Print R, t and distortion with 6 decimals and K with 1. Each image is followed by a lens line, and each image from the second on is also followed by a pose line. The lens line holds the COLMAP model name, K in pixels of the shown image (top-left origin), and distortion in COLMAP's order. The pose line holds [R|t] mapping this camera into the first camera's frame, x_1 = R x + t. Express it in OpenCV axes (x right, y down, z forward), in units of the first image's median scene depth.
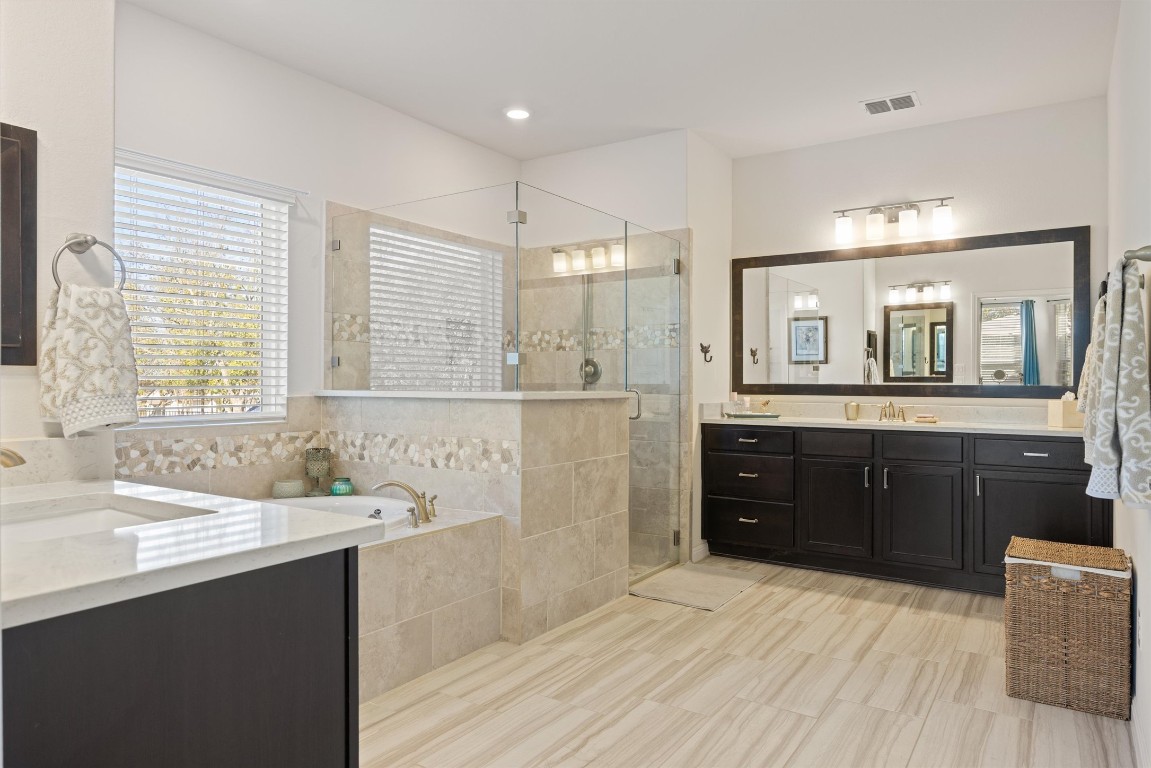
lens RADIAL K [[732.4, 0, 563.1], [0, 732.4, 382.3], [0, 0, 1]] dist [-0.005150, -0.000870]
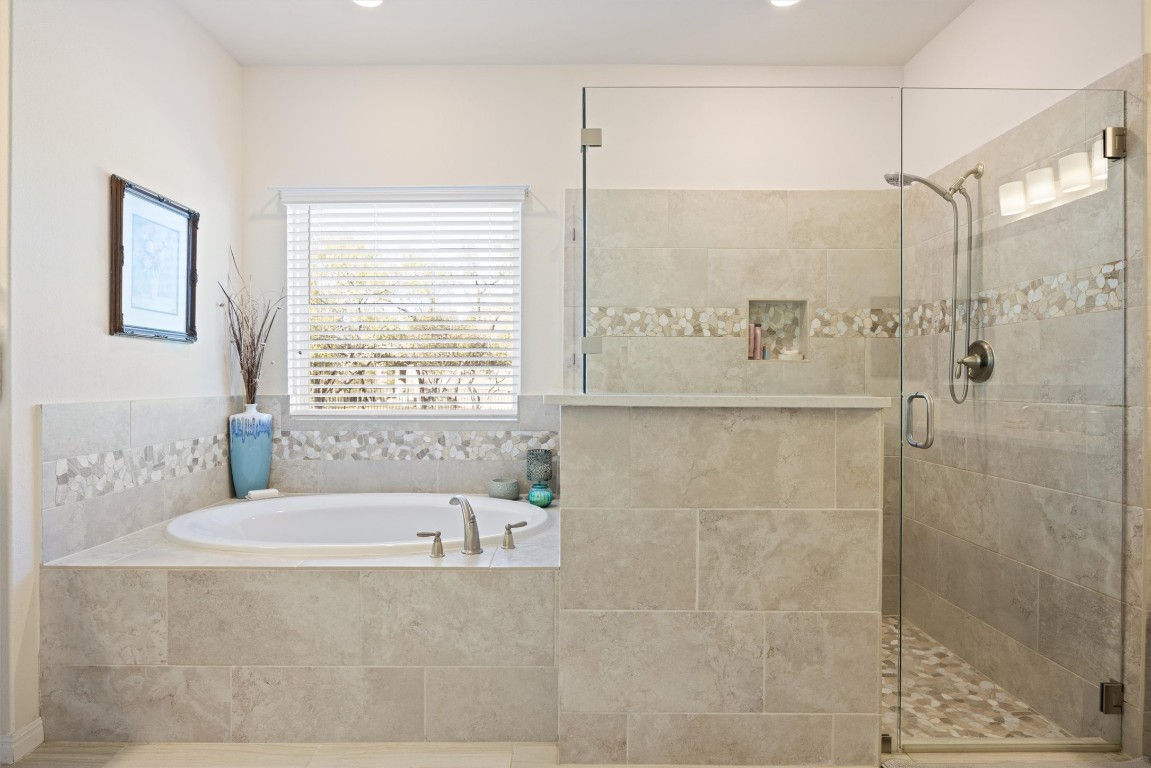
lens RADIAL K [[622.8, 0, 565.5], [0, 622.8, 382.8], [0, 0, 1]] dist [-0.003537, -0.001054]
pose [[0.565122, 0.000813, -0.825007, 0.373105], [-0.001212, 0.999999, 0.000156, 0.002399], [0.825006, 0.000912, 0.565123, 0.595197]]
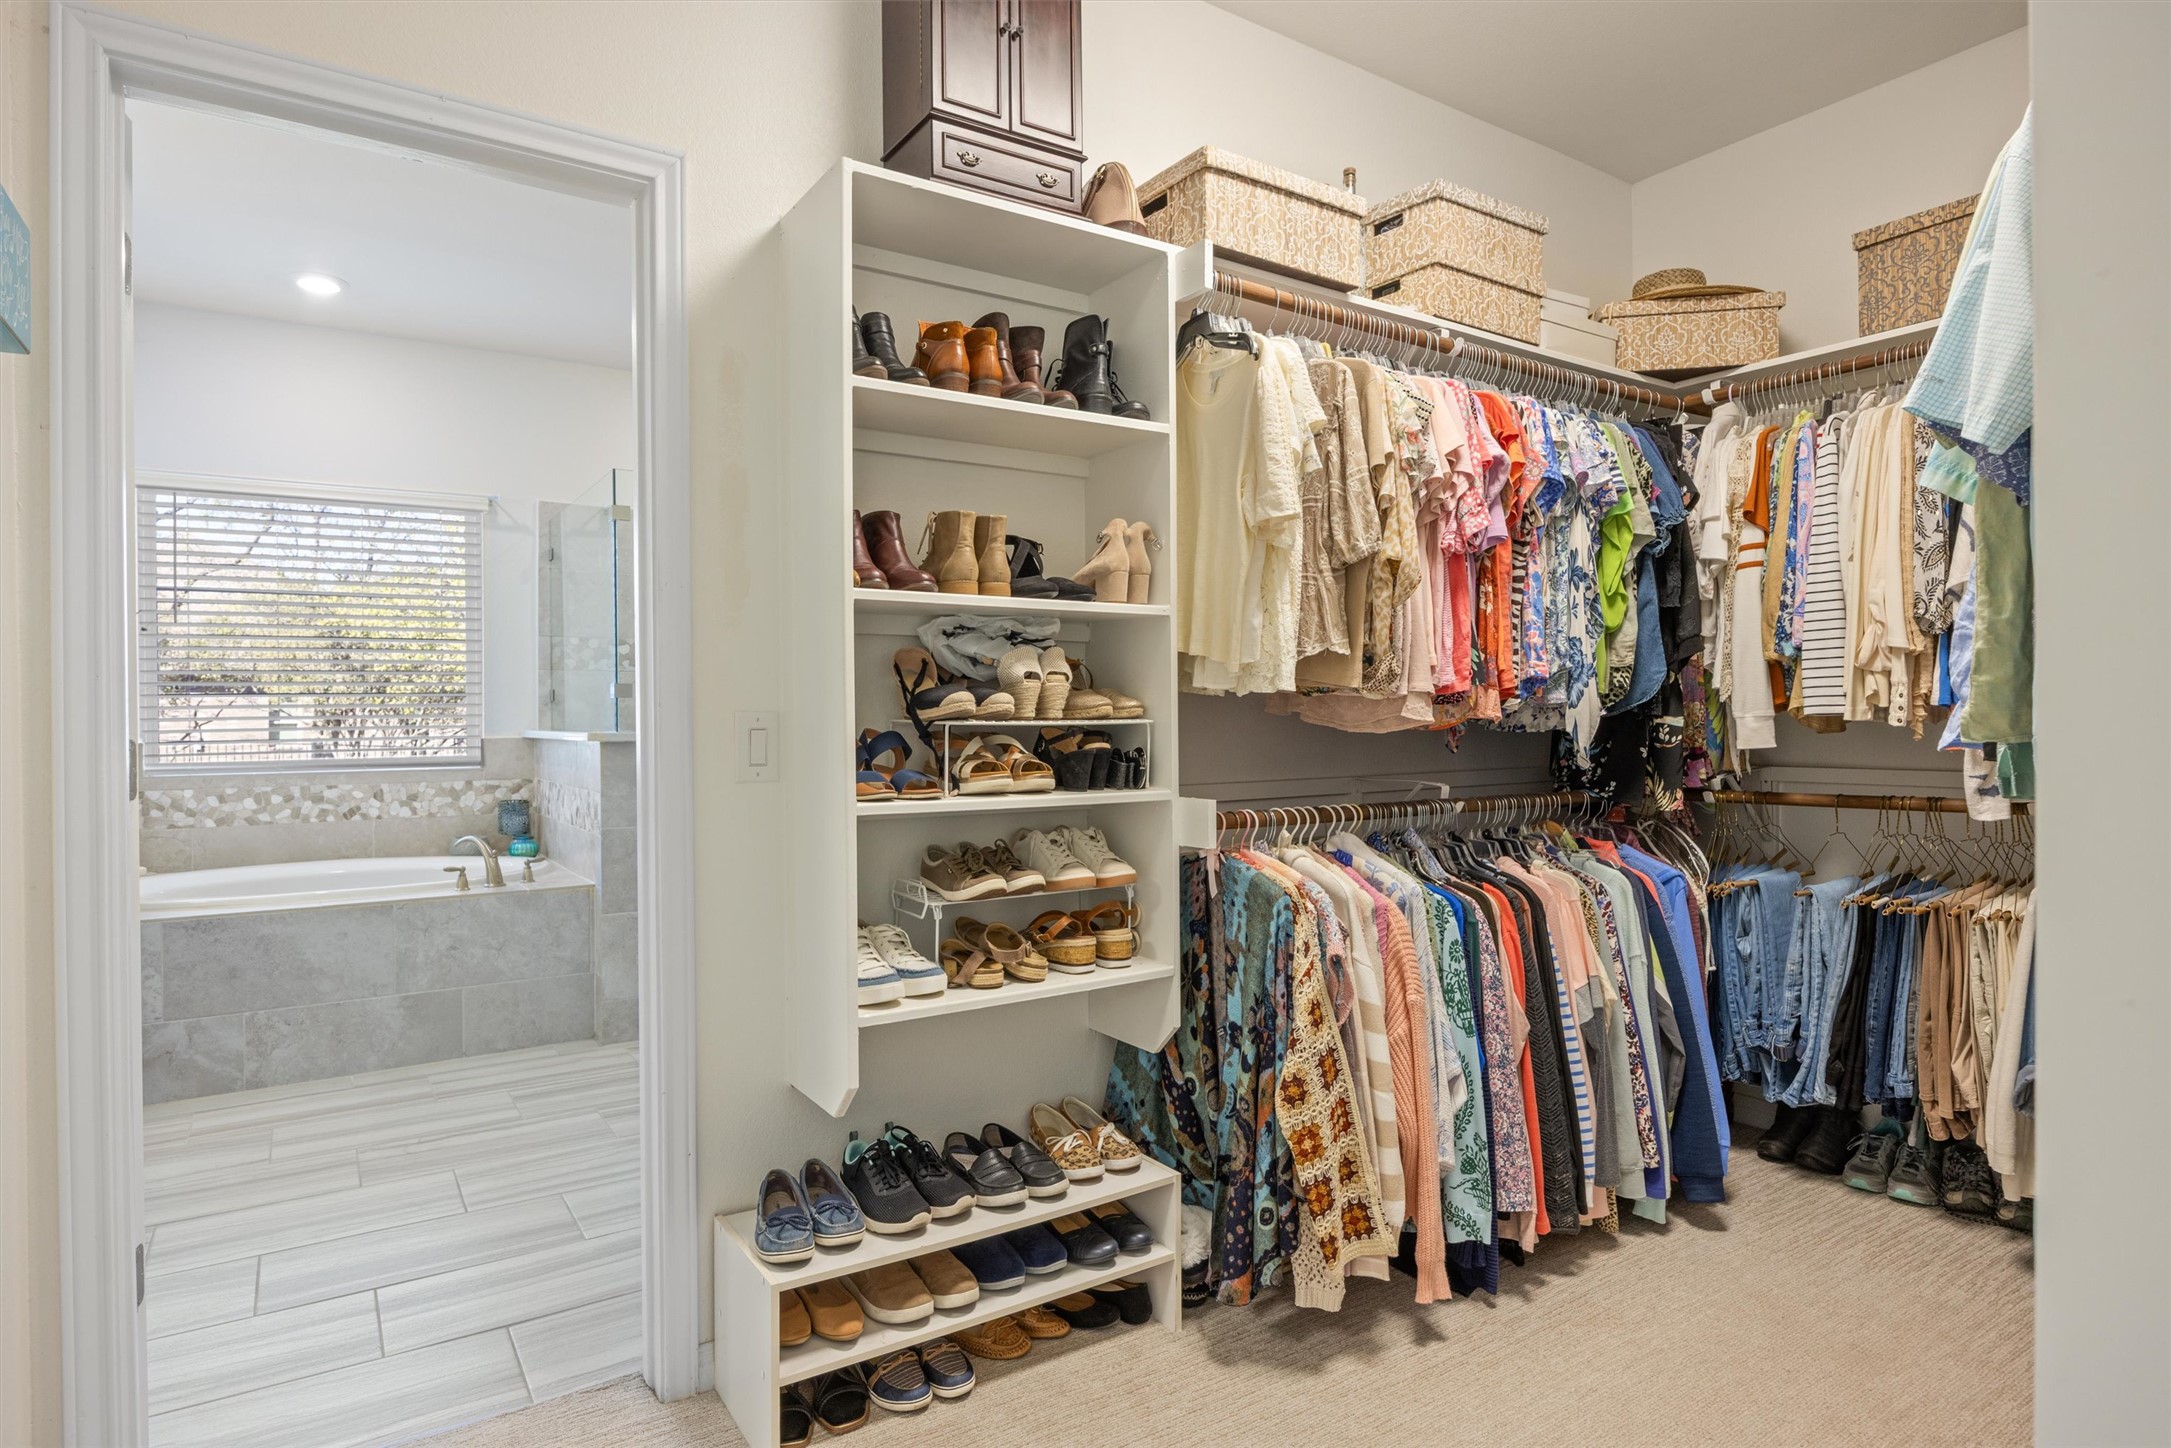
lens RADIAL K [[1174.8, 0, 1066.6], [0, 1174.8, 721.6], [0, 0, 1]] dist [-0.003537, -0.001054]
pose [[0.921470, -0.006226, -0.388400, 0.808431], [0.008386, 0.999957, 0.003867, 0.000705], [0.388359, -0.006820, 0.921483, 0.007737]]
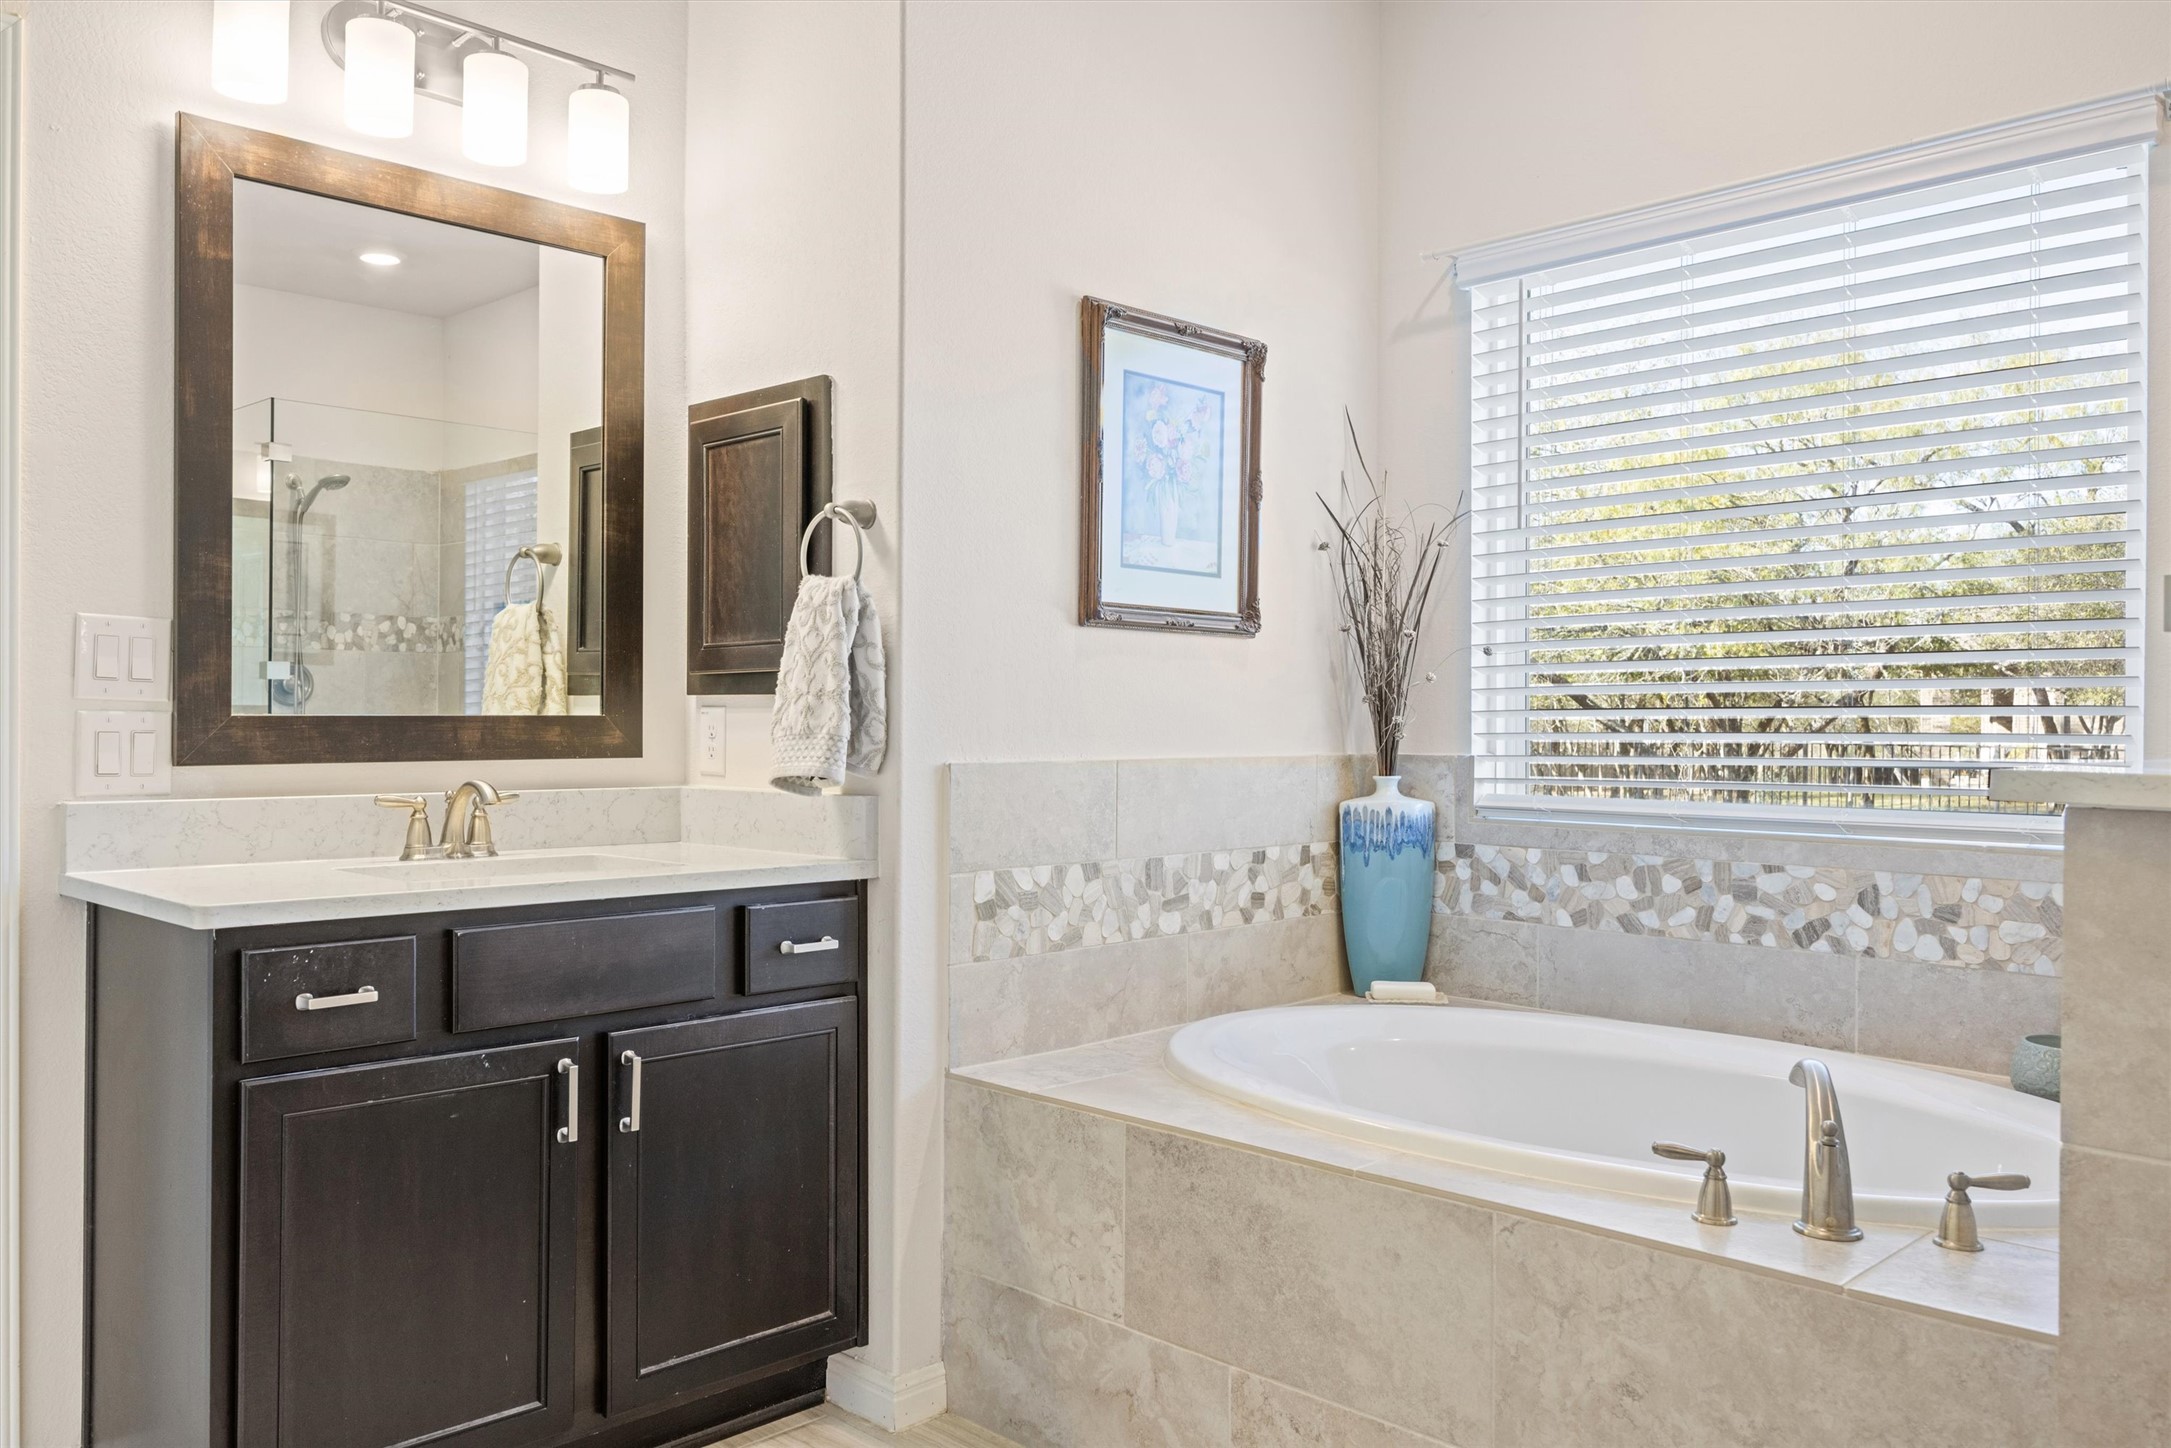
lens RADIAL K [[1644.9, 0, 1060.3], [0, 1644.9, 722.3], [0, 0, 1]] dist [0.001445, -0.001059]
pose [[-0.183266, -0.000952, -0.983063, 0.396193], [-0.008385, 0.999965, 0.000595, 0.002269], [0.983028, 0.008352, -0.183268, 0.710652]]
